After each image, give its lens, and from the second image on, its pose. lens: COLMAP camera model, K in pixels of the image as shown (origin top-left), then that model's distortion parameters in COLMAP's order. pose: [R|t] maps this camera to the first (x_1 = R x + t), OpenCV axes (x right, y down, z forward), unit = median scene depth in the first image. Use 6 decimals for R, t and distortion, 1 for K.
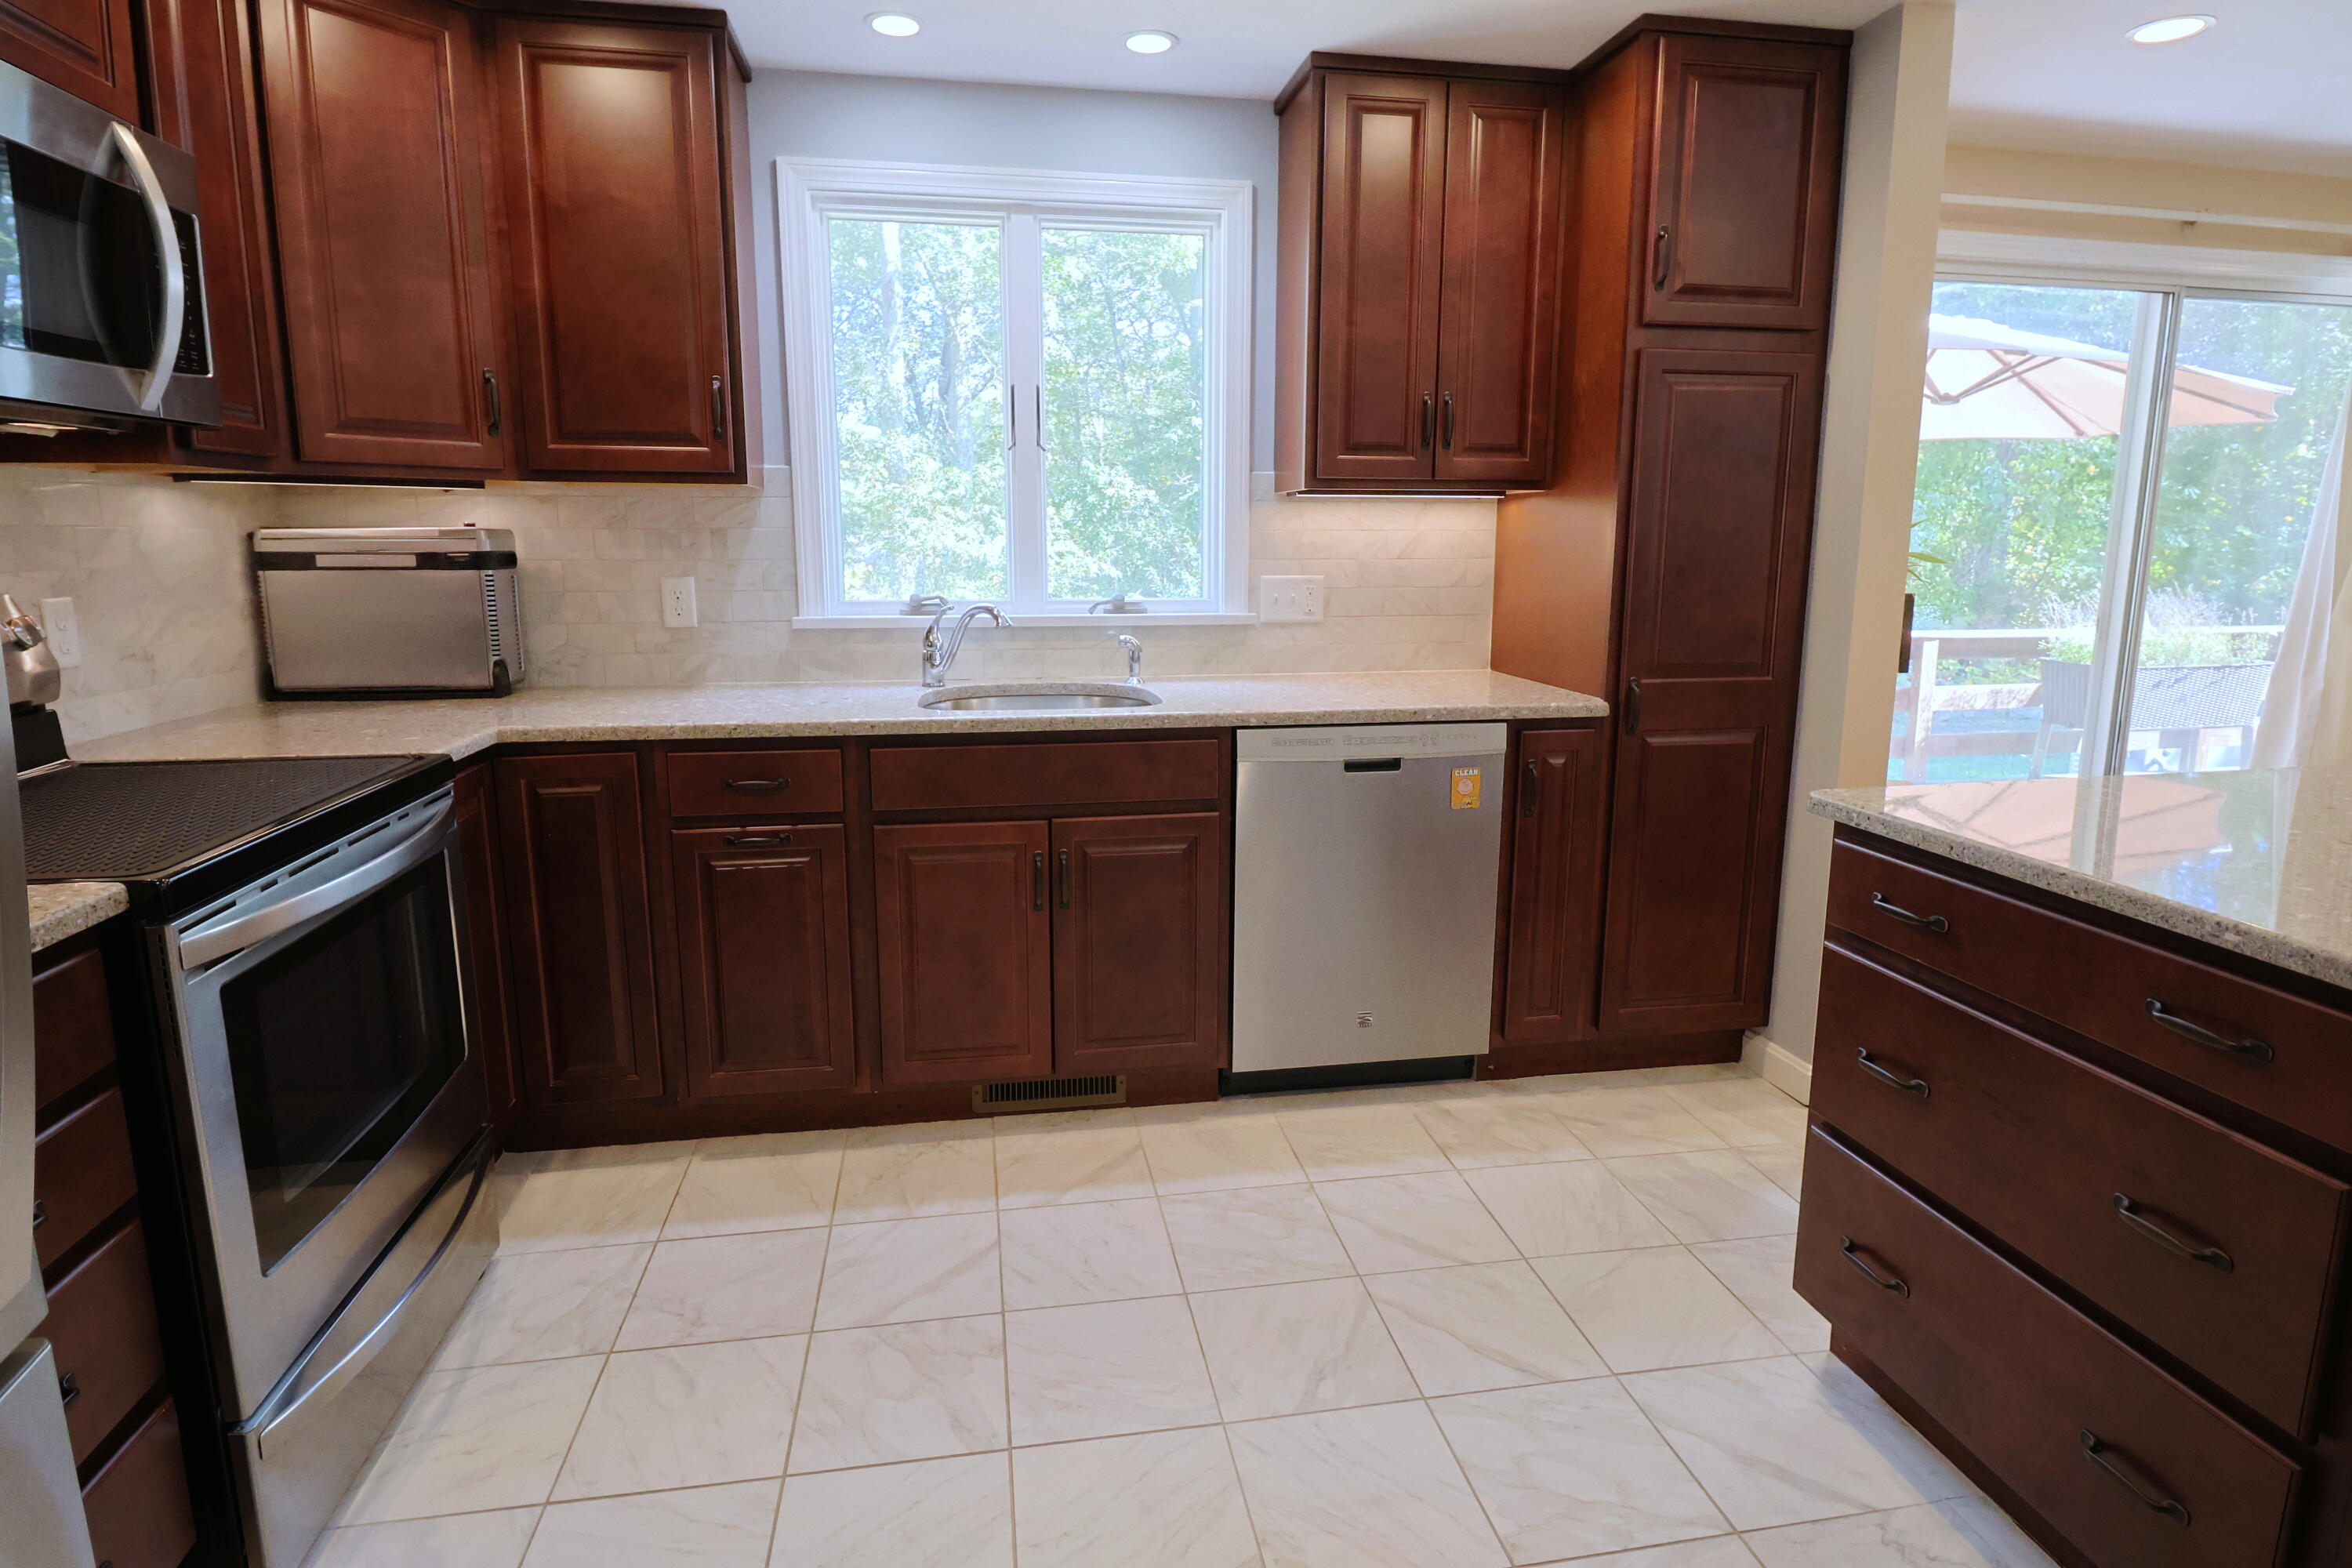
lens RADIAL K [[1211.8, 0, 1170.0], [0, 1211.8, 751.5], [0, 0, 1]] dist [-0.007032, -0.008427]
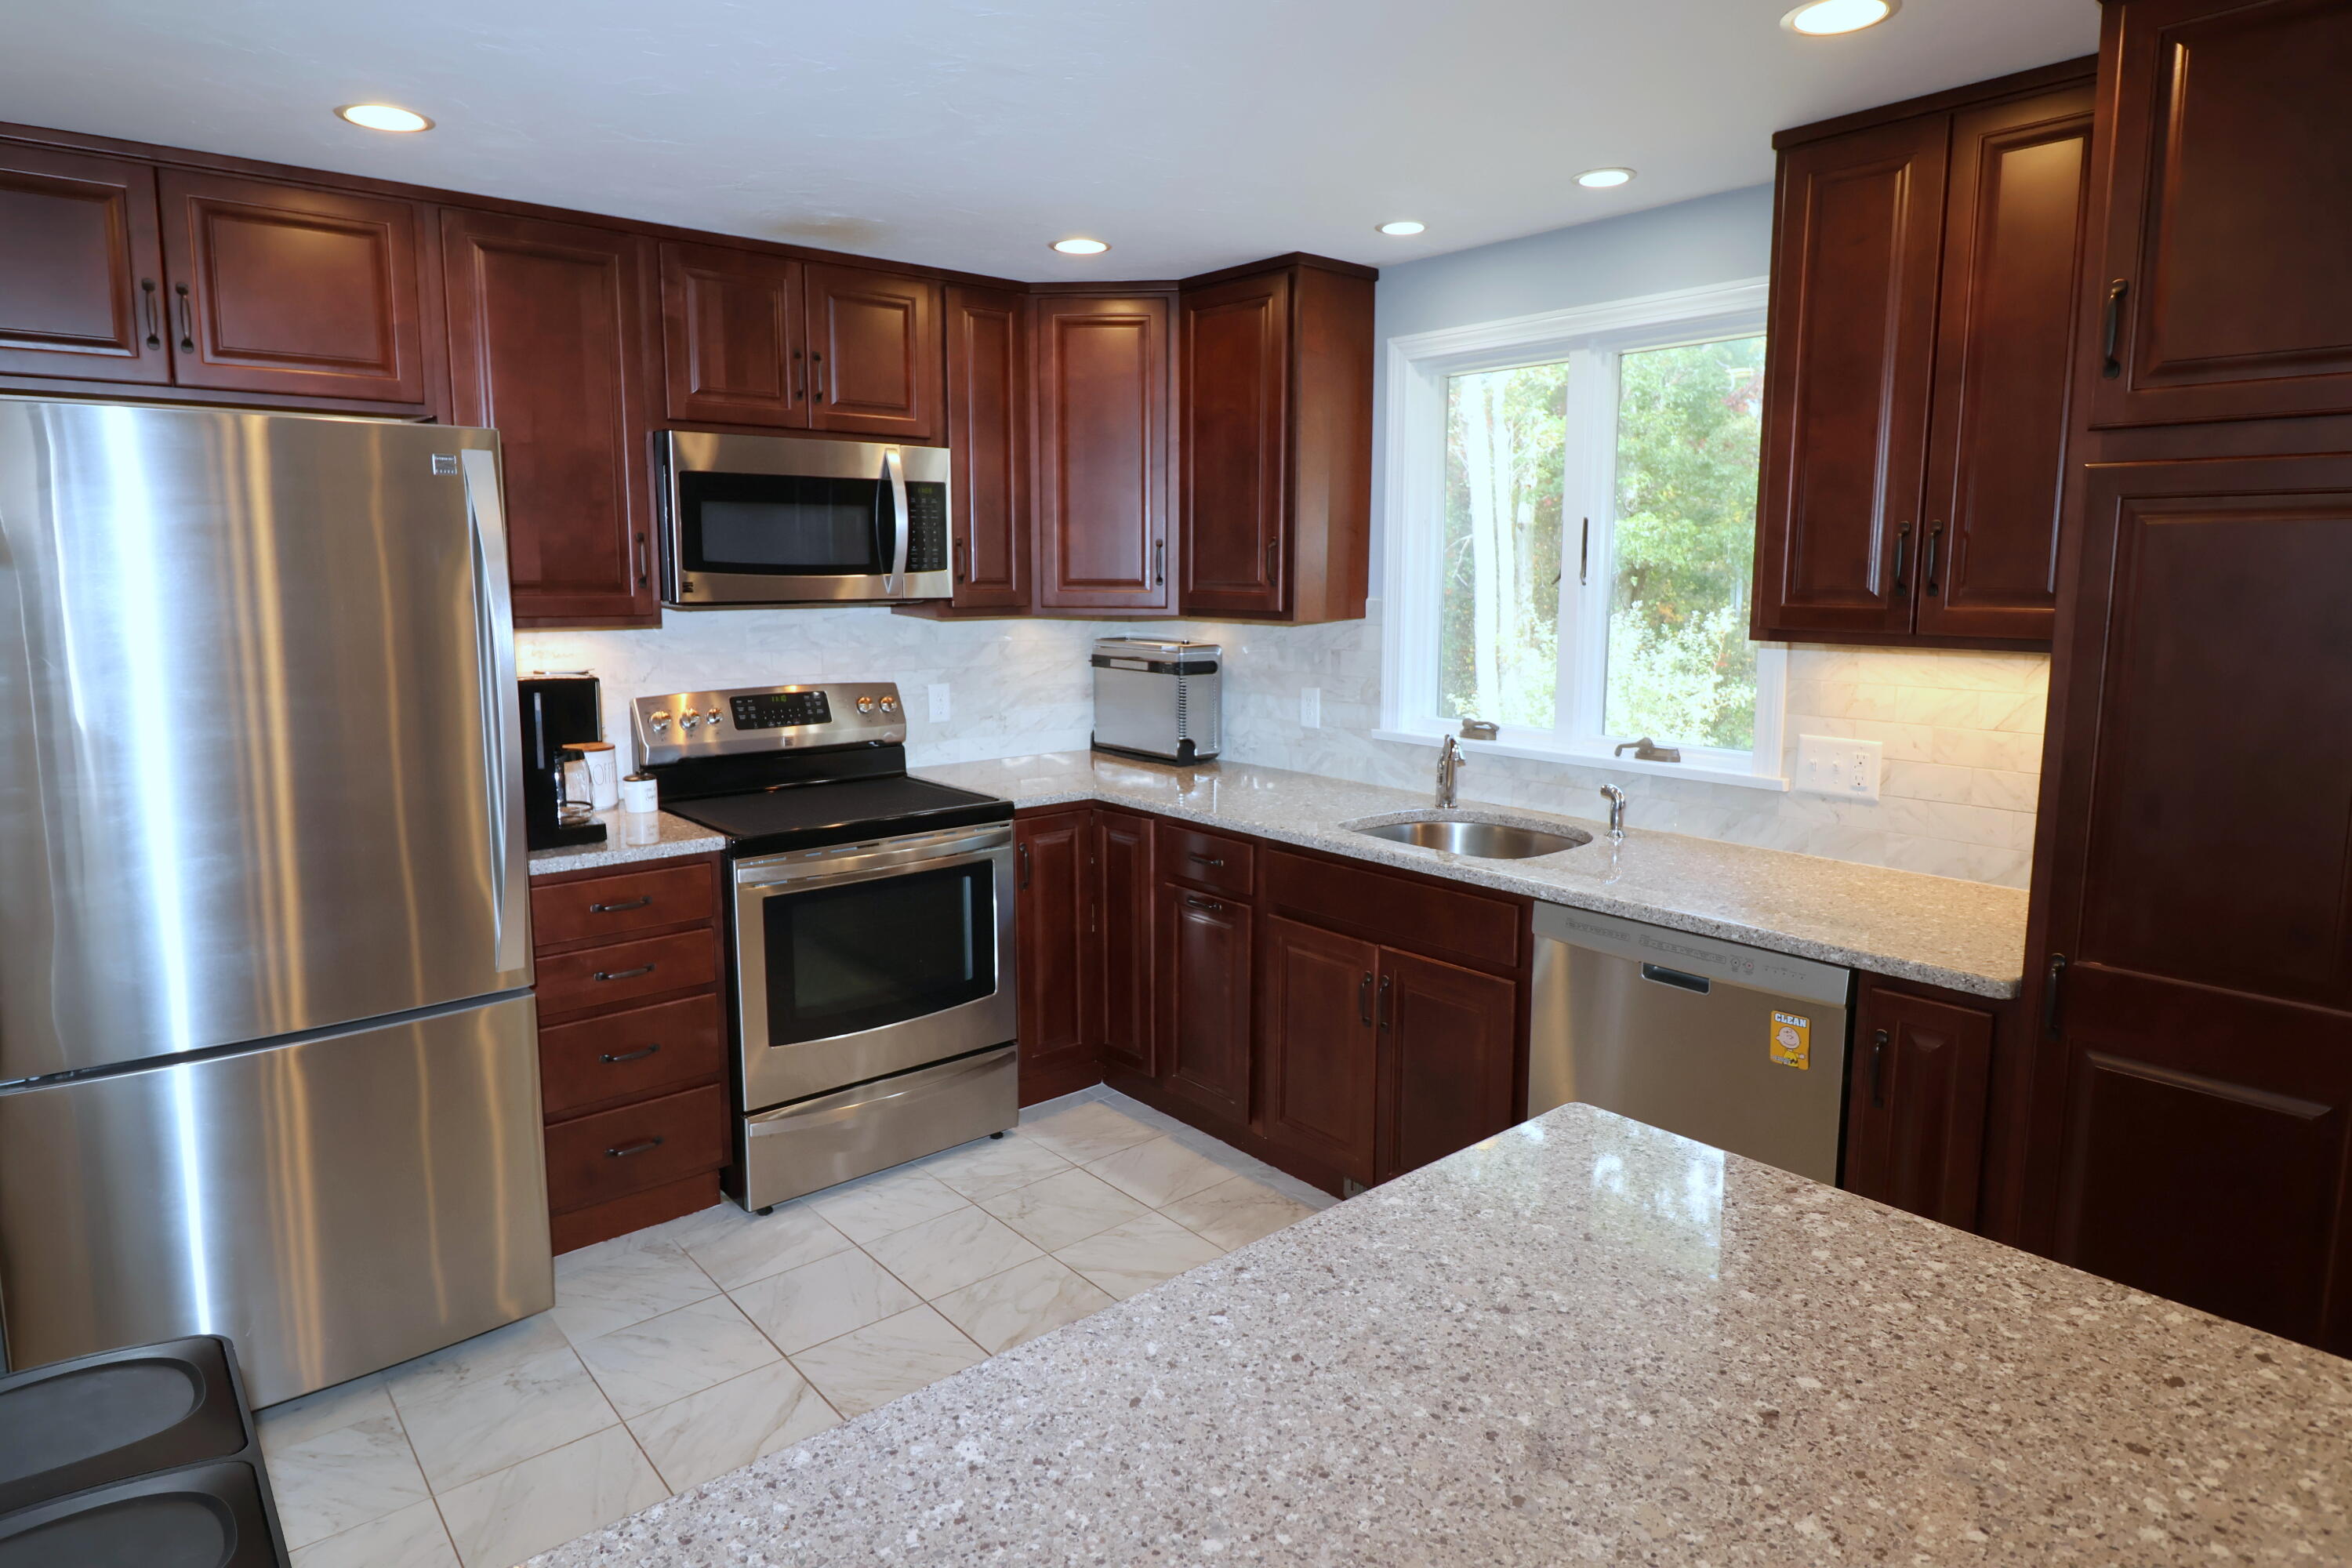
lens RADIAL K [[1336.0, 0, 1169.3], [0, 1336.0, 747.1], [0, 0, 1]] dist [-0.003299, -0.005034]
pose [[0.500690, 0.112942, -0.858227, 0.764752], [-0.150838, 0.987667, 0.041977, -0.131911], [0.852383, 0.108436, 0.511551, 0.208797]]
